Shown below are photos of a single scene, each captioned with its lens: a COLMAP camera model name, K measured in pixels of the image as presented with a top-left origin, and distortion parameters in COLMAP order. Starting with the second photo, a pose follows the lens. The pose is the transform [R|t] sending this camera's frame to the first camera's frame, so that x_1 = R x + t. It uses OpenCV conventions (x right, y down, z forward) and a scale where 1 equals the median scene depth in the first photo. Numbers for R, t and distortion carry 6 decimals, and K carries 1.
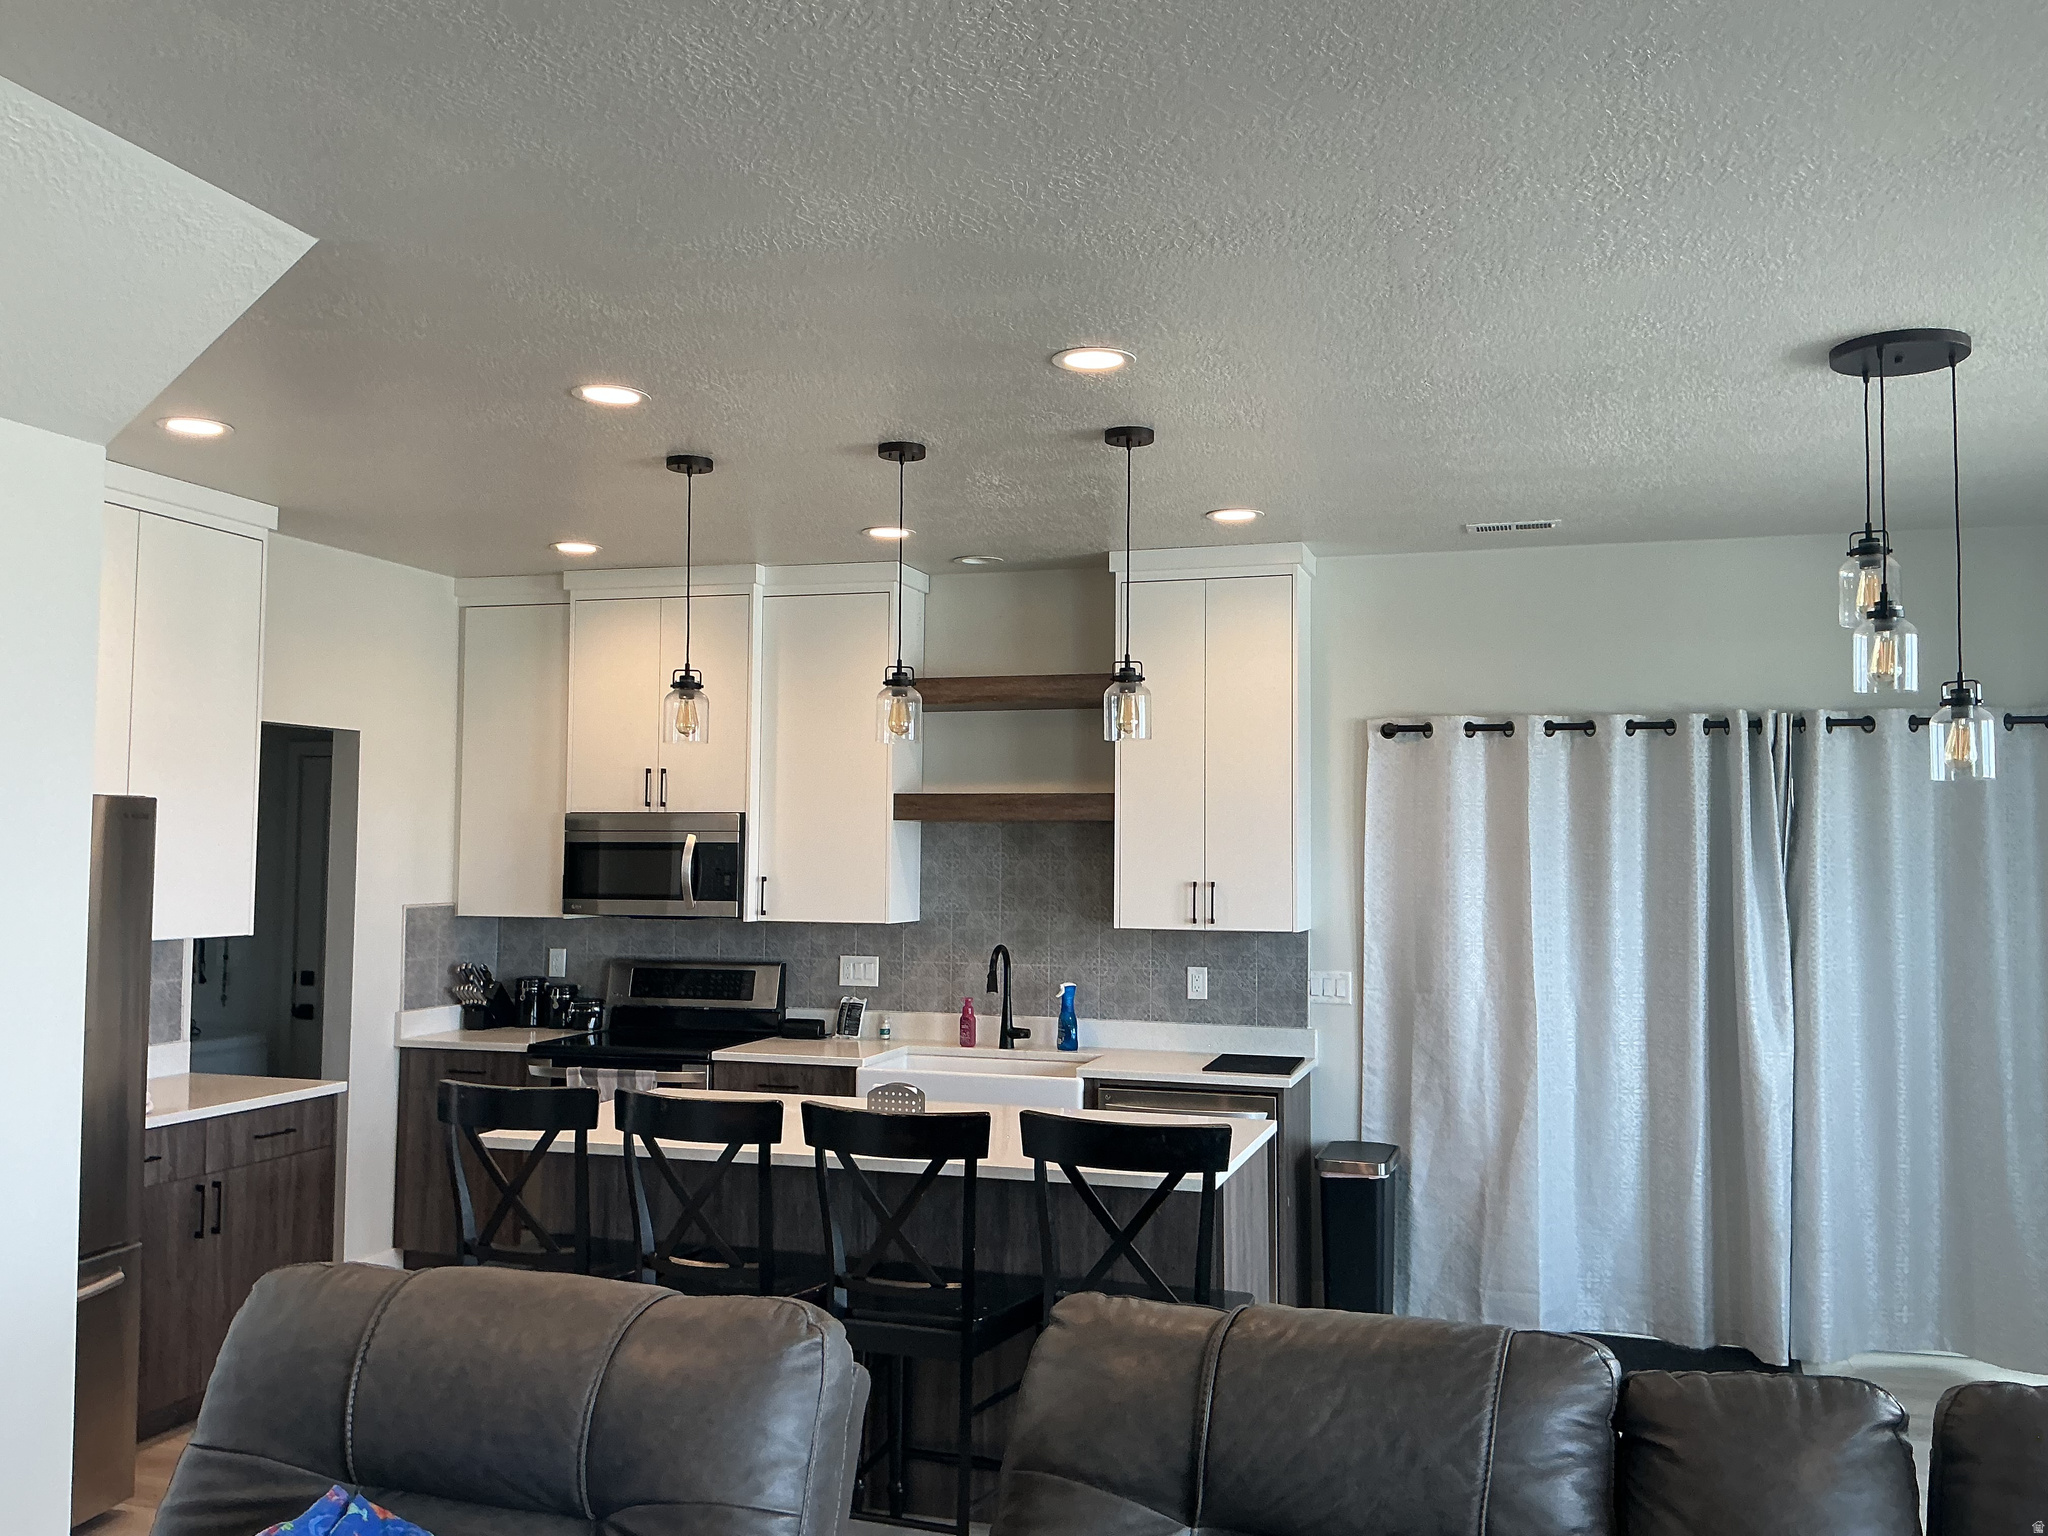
lens RADIAL K [[1690.6, 0, 1024.0], [0, 1690.6, 768.0], [0, 0, 1]] dist [0.119569, -0.249167]
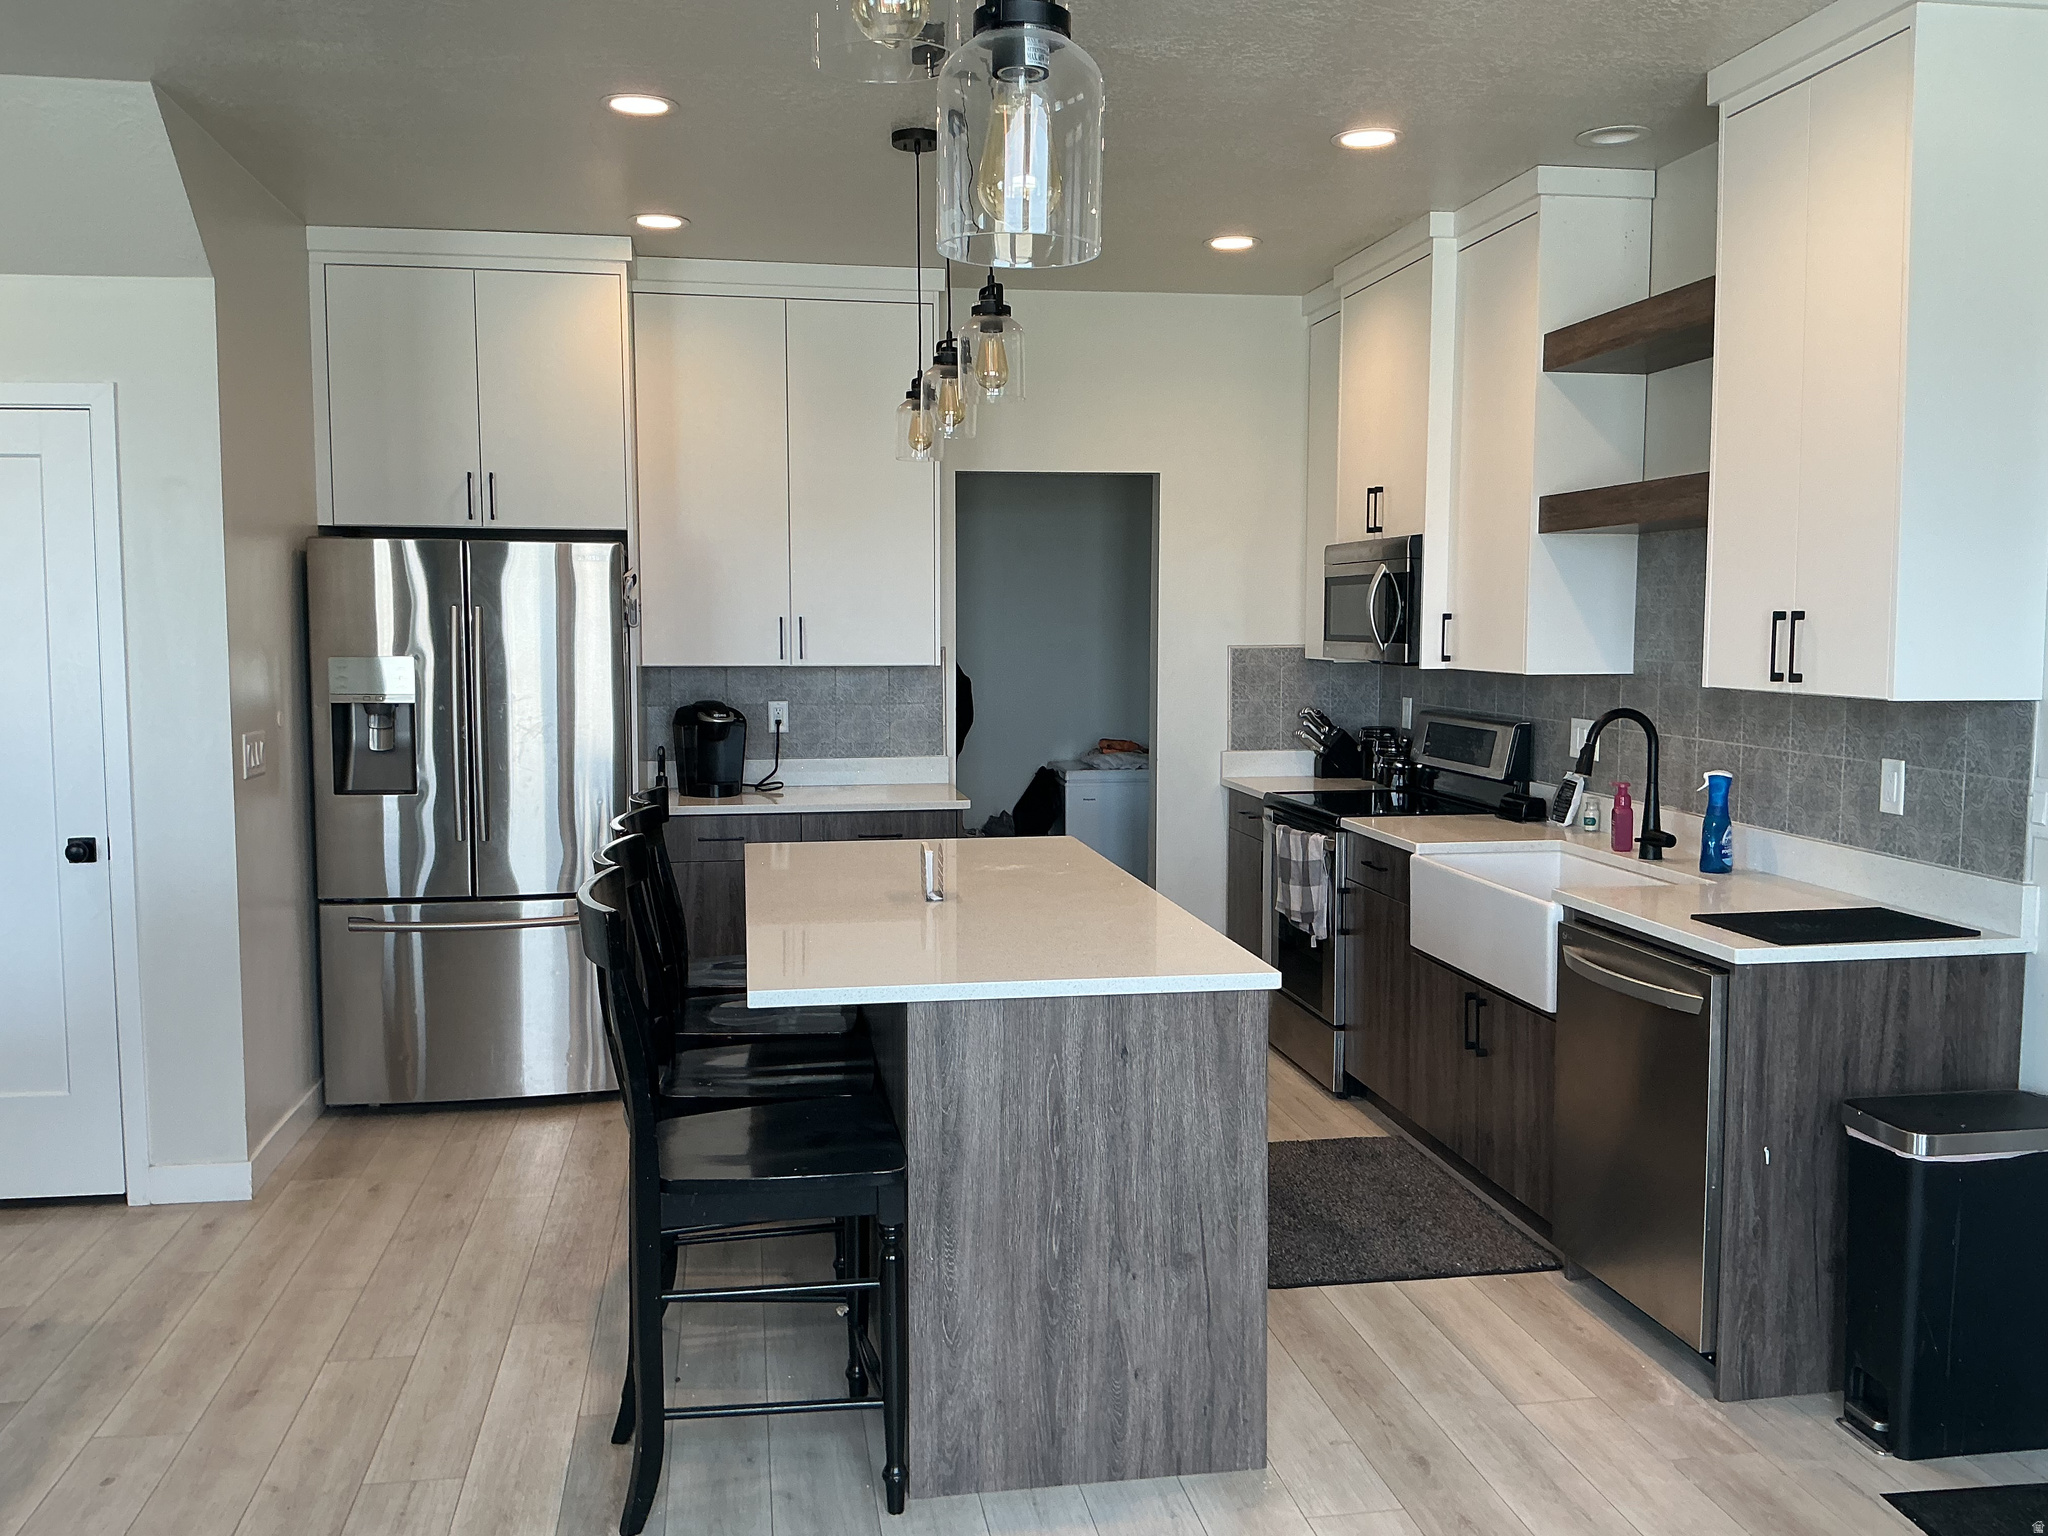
lens RADIAL K [[1690.6, 0, 1024.0], [0, 1690.6, 768.0], [0, 0, 1]] dist [0.119569, -0.249167]
pose [[0.457253, 0.071478, -0.886460, 0.556187], [0.050227, 0.993098, 0.105984, 0.048436], [0.887917, -0.092986, 0.450507, 0.530593]]
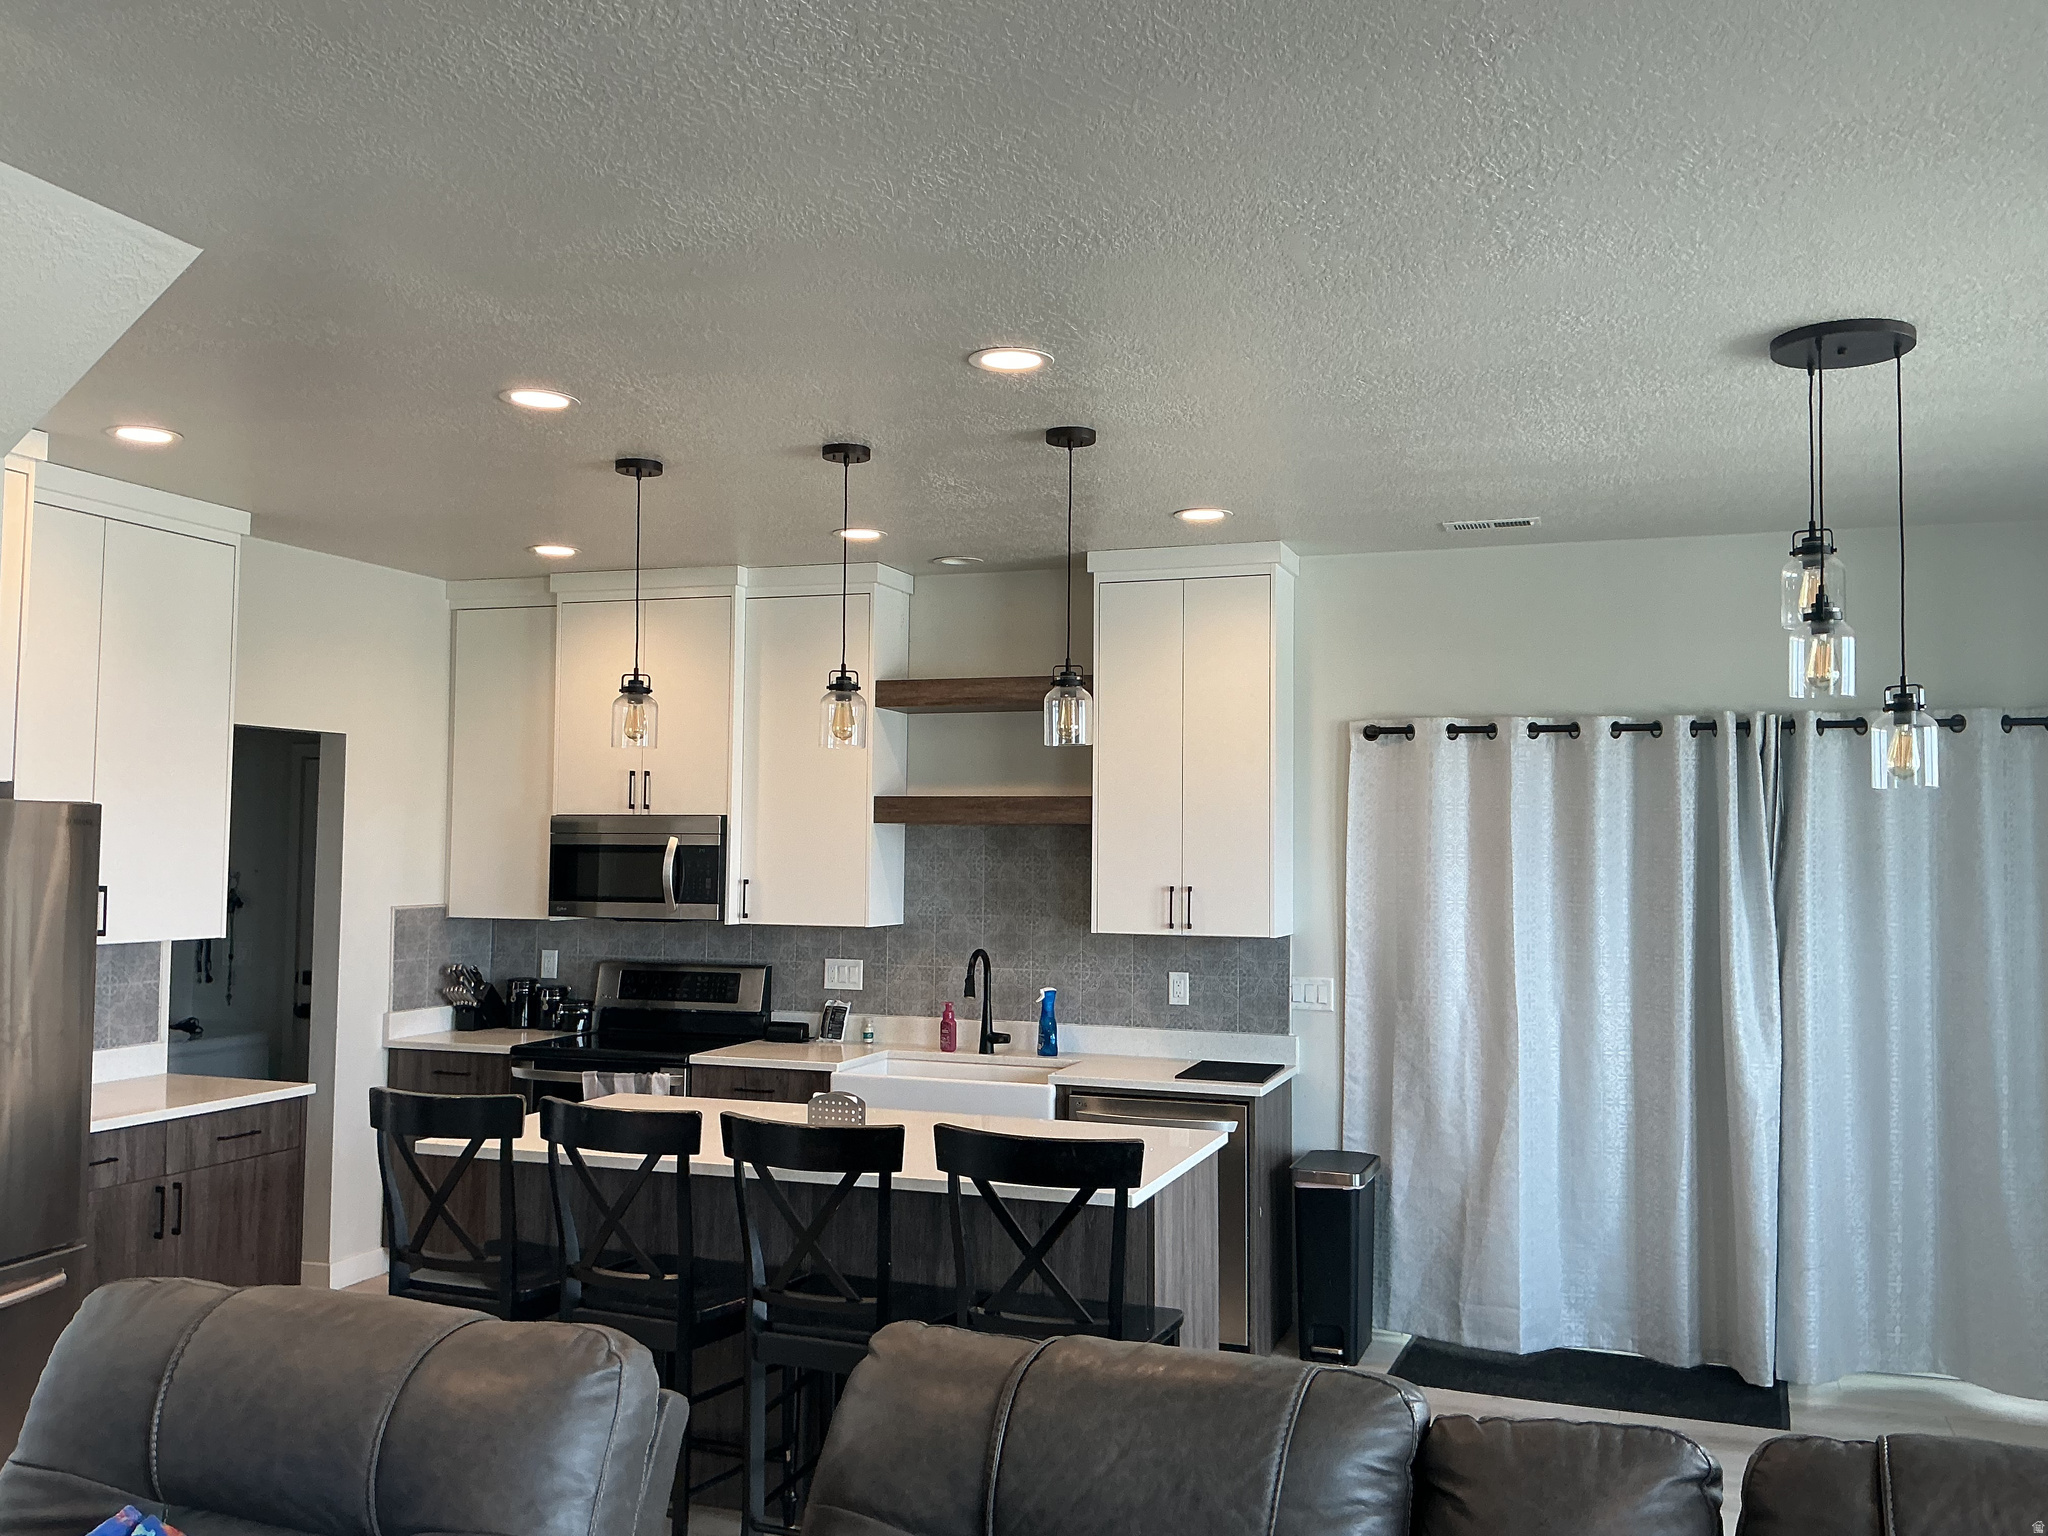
lens RADIAL K [[1690.6, 0, 1024.0], [0, 1690.6, 768.0], [0, 0, 1]] dist [0.119569, -0.249167]
pose [[0.999146, -0.000340, -0.041312, 0.060160], [0.000444, 0.999997, 0.002488, -0.004514], [0.041311, -0.002505, 0.999143, 0.012106]]
